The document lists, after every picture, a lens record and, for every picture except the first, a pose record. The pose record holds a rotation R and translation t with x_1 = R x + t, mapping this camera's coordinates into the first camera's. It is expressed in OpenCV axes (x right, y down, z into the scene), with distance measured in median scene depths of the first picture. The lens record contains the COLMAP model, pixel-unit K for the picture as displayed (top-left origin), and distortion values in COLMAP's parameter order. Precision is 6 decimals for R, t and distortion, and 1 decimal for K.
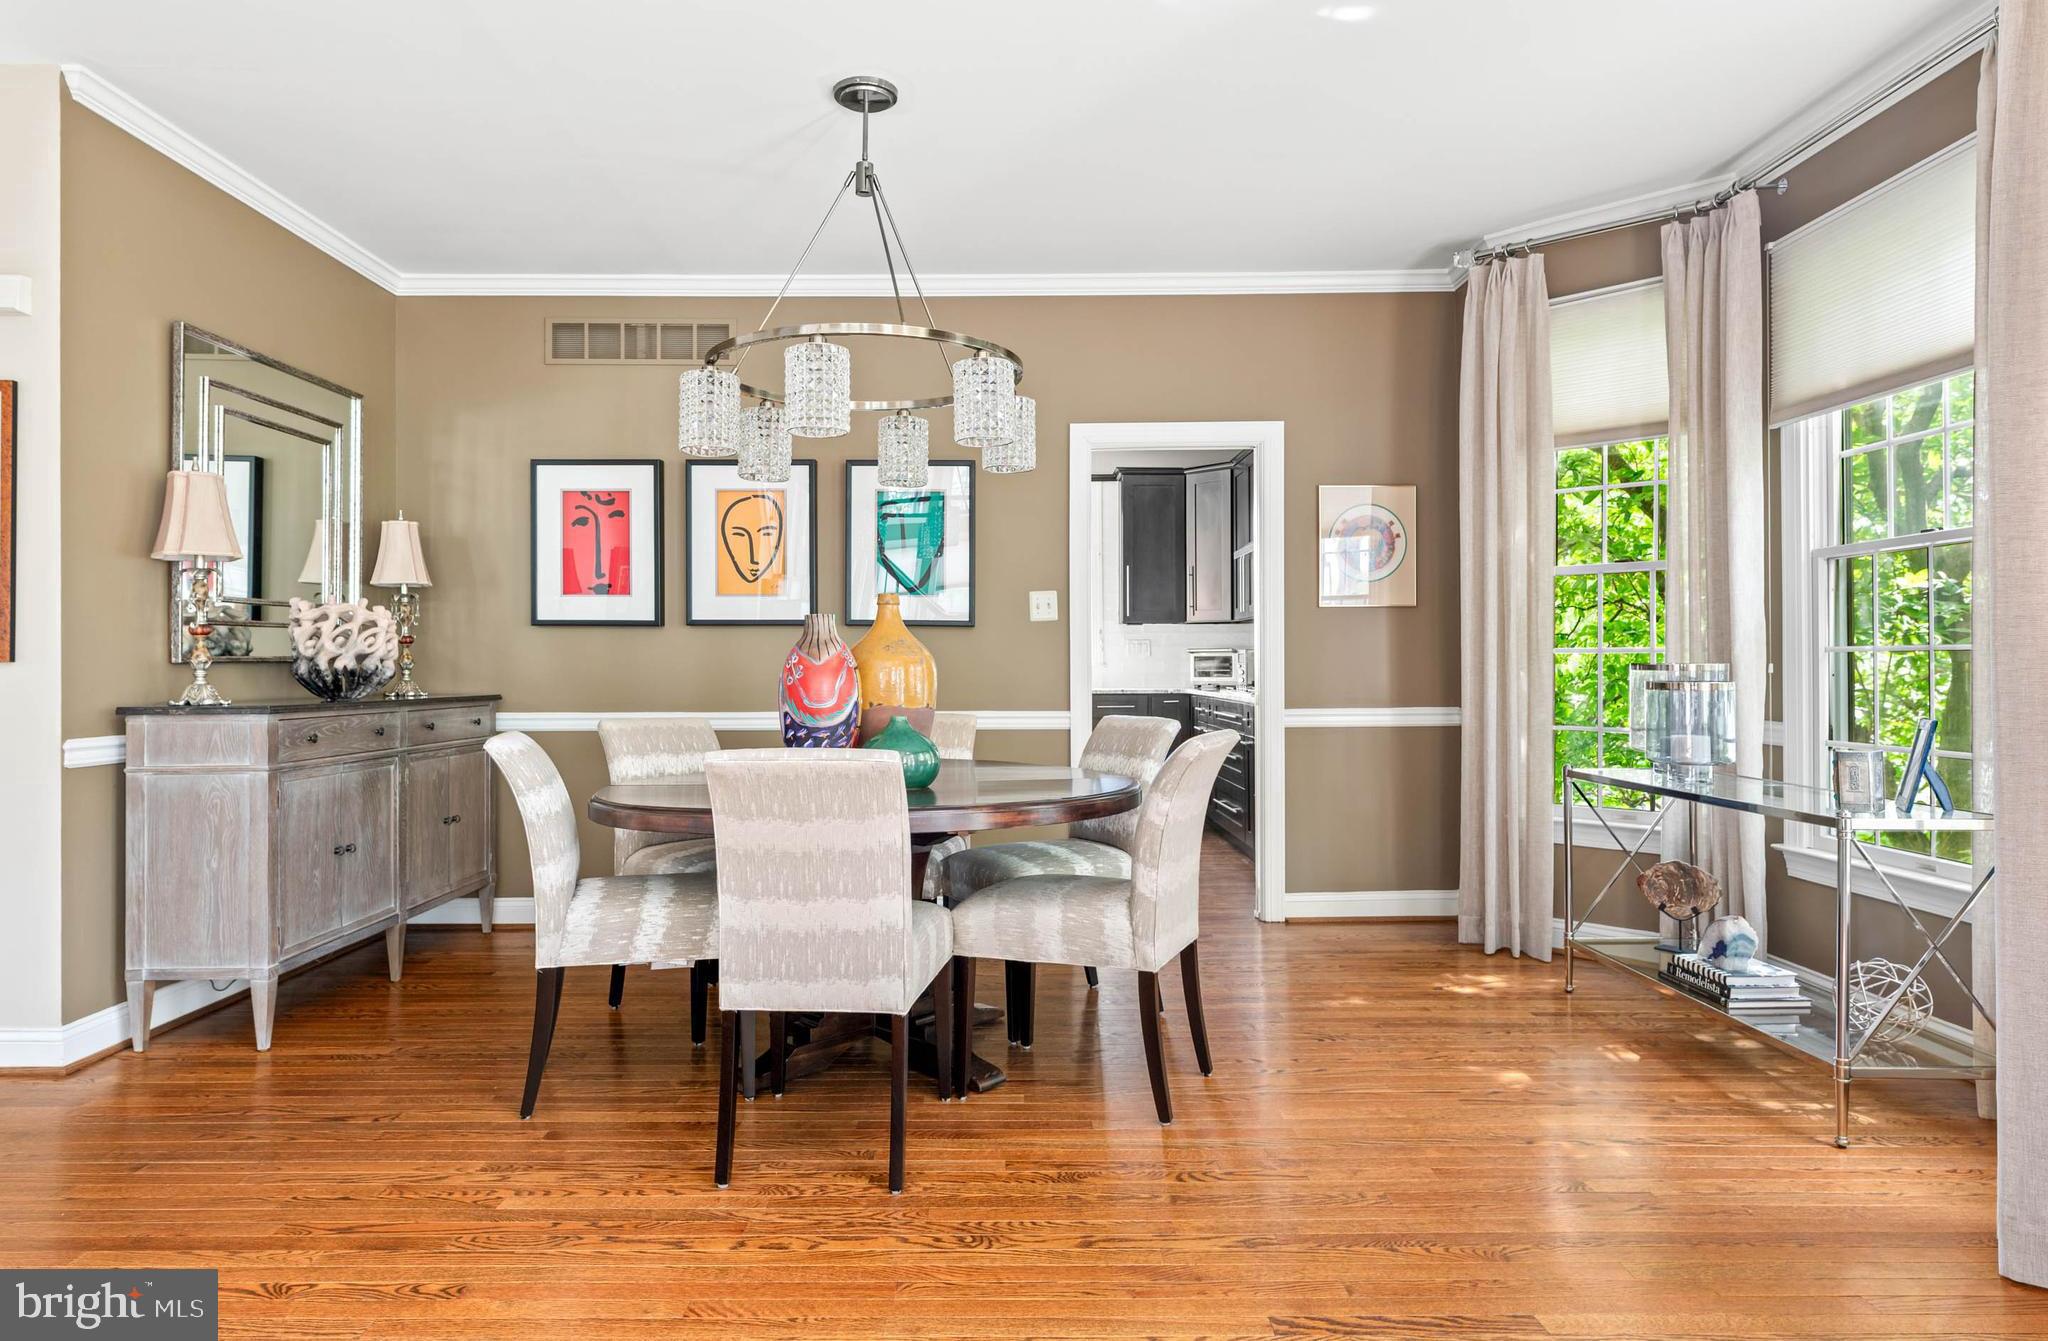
lens RADIAL K [[1184.8, 0, 1016.4], [0, 1184.8, 653.9], [0, 0, 1]] dist [0.001877, 0.000572]
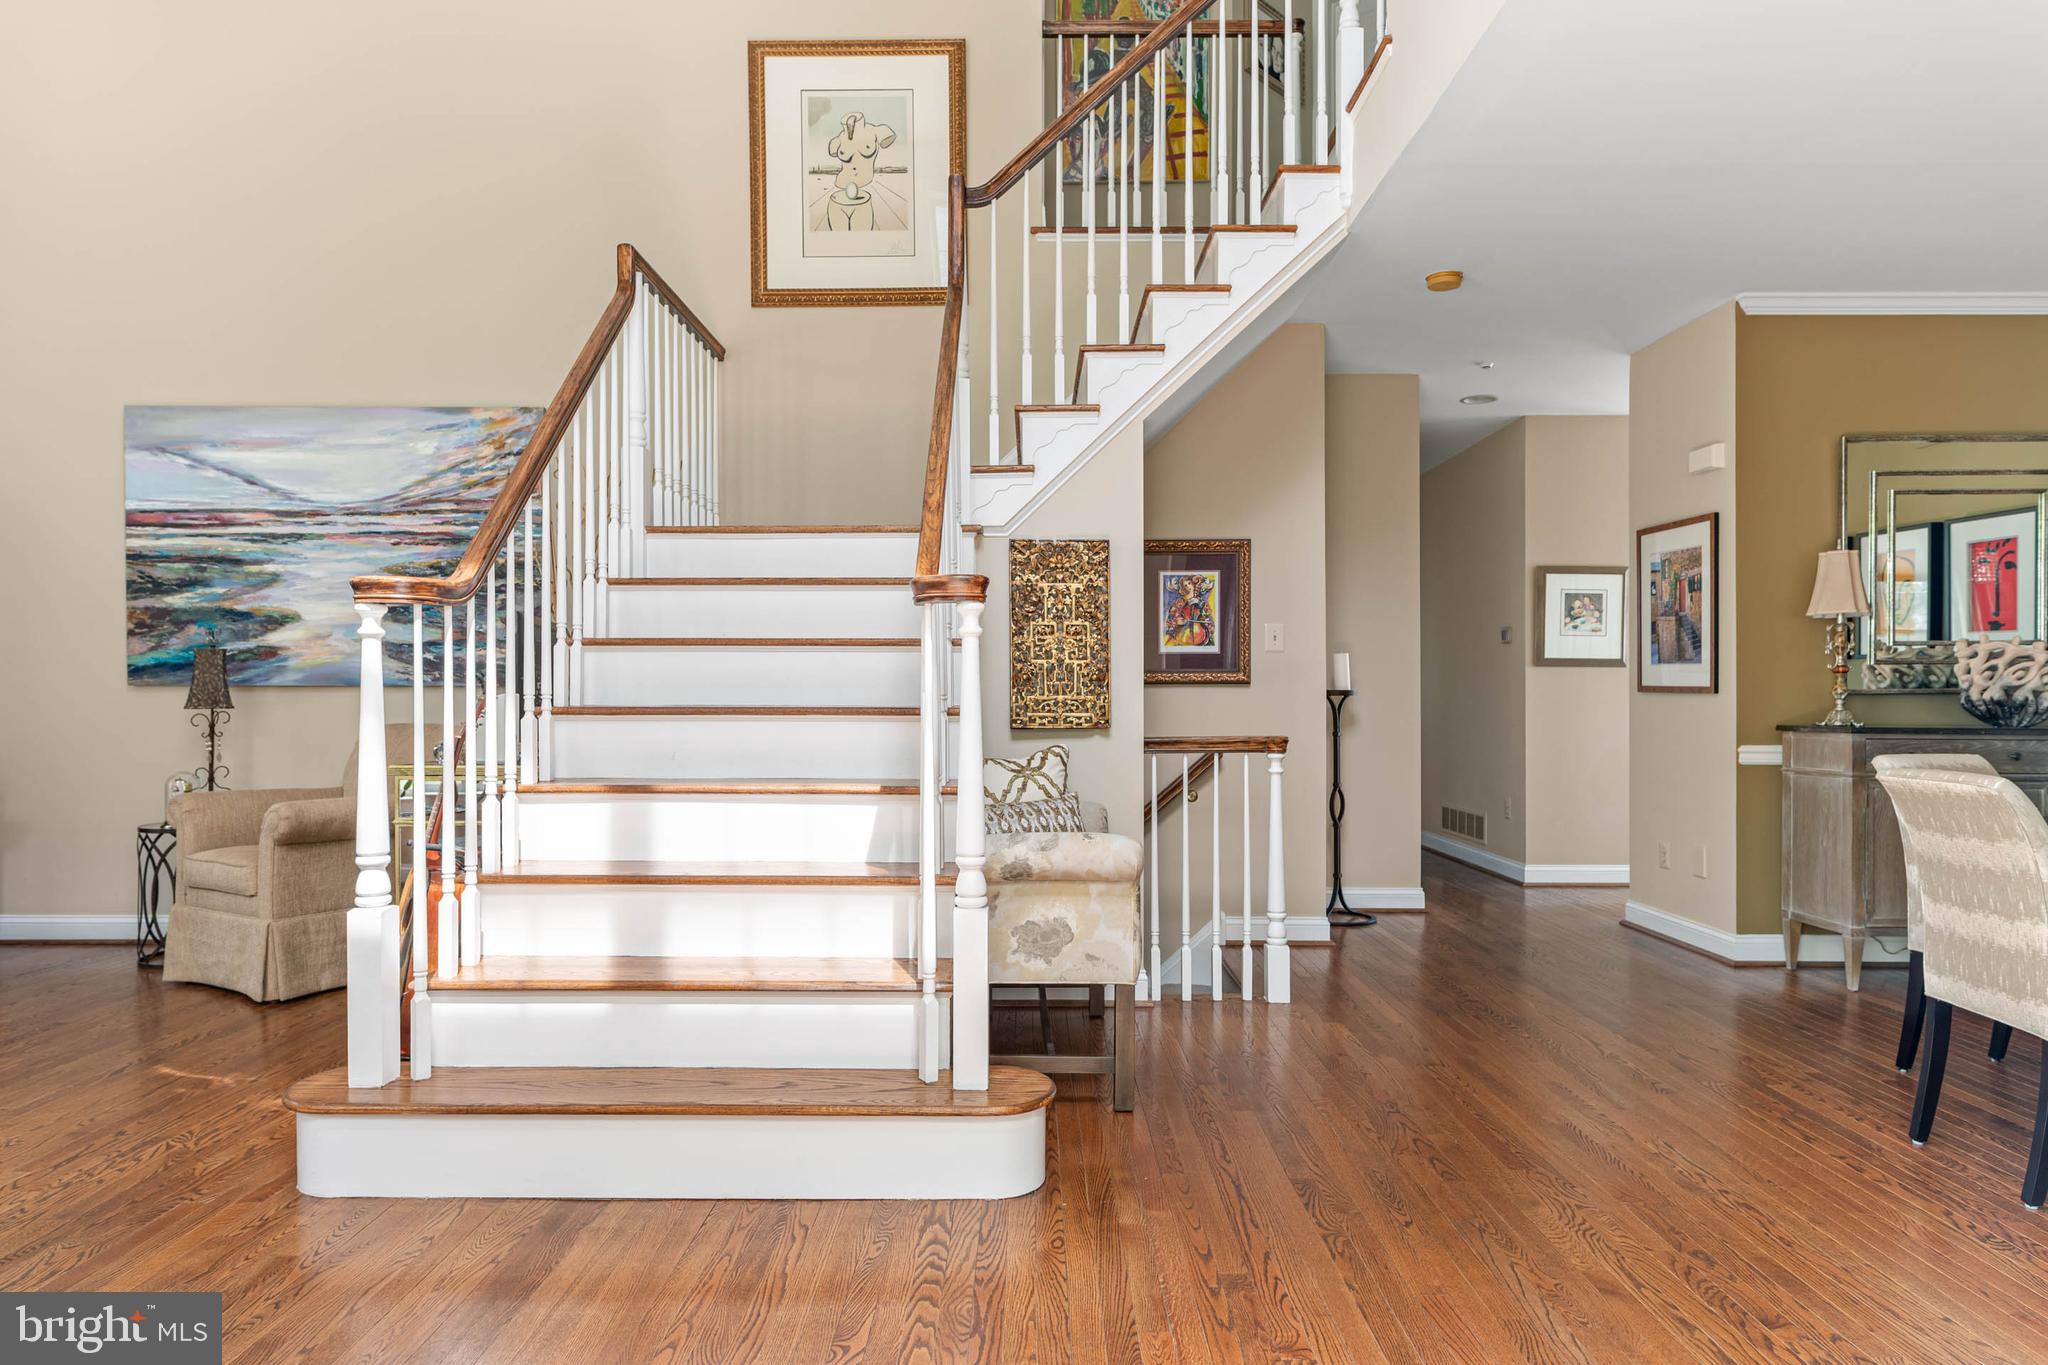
lens RADIAL K [[1200.5, 0, 1018.6], [0, 1200.5, 691.1], [0, 0, 1]] dist [0.002804, 0.000321]
pose [[-0.006921, -0.002082, -0.999974, 0.697915], [0.007192, 0.999972, -0.002131, 0.000370], [0.999950, -0.007207, -0.006906, 0.093722]]
